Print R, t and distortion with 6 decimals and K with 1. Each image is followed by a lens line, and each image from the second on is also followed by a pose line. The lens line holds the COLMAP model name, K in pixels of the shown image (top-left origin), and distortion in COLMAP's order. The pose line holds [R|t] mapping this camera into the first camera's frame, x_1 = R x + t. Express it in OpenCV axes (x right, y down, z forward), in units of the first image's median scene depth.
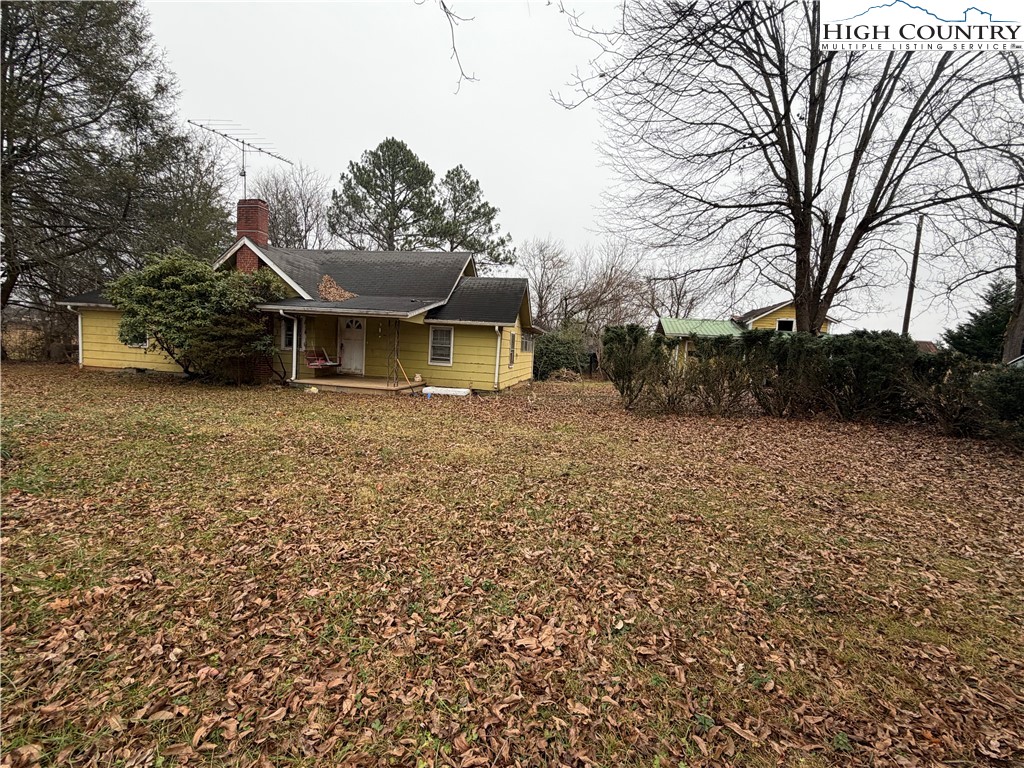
lens RADIAL K [[489.7, 0, 512.0], [0, 489.7, 384.0], [0, 0, 1]] dist [0.000827, -0.000001]
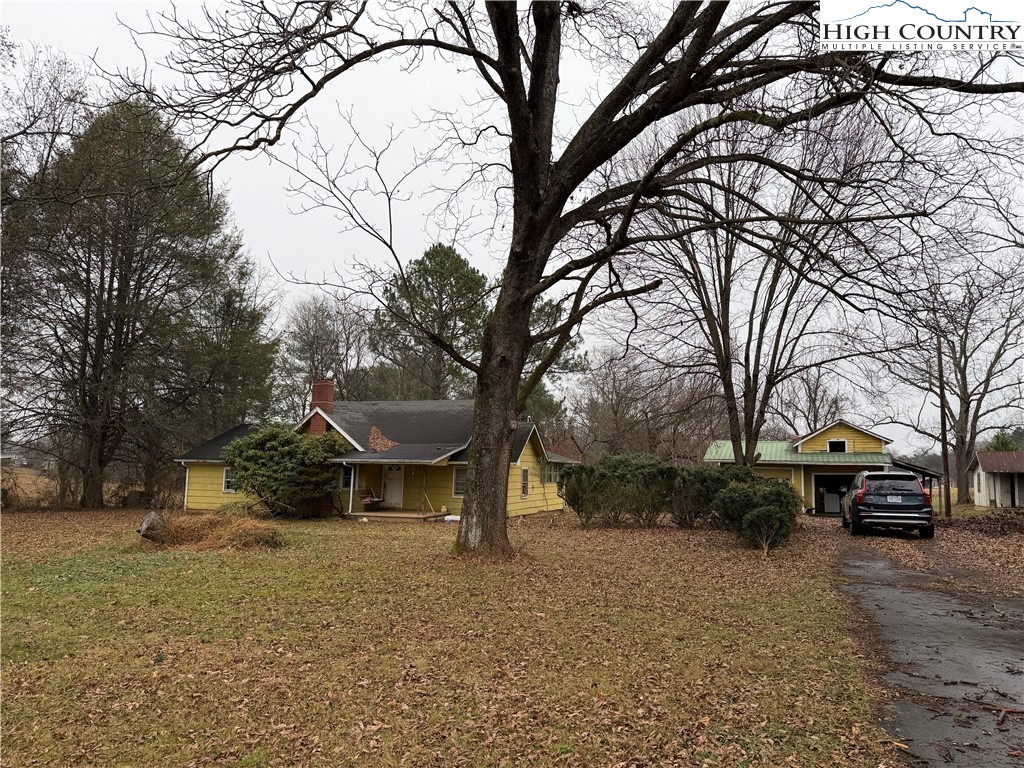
lens RADIAL K [[623.0, 0, 512.0], [0, 623.0, 384.0], [0, 0, 1]] dist [0.028685, -0.000681]
pose [[0.991033, -0.055569, -0.121515, 0.215790], [0.027914, 0.975454, -0.218427, 0.032591], [0.130670, 0.213076, 0.968258, -0.659125]]
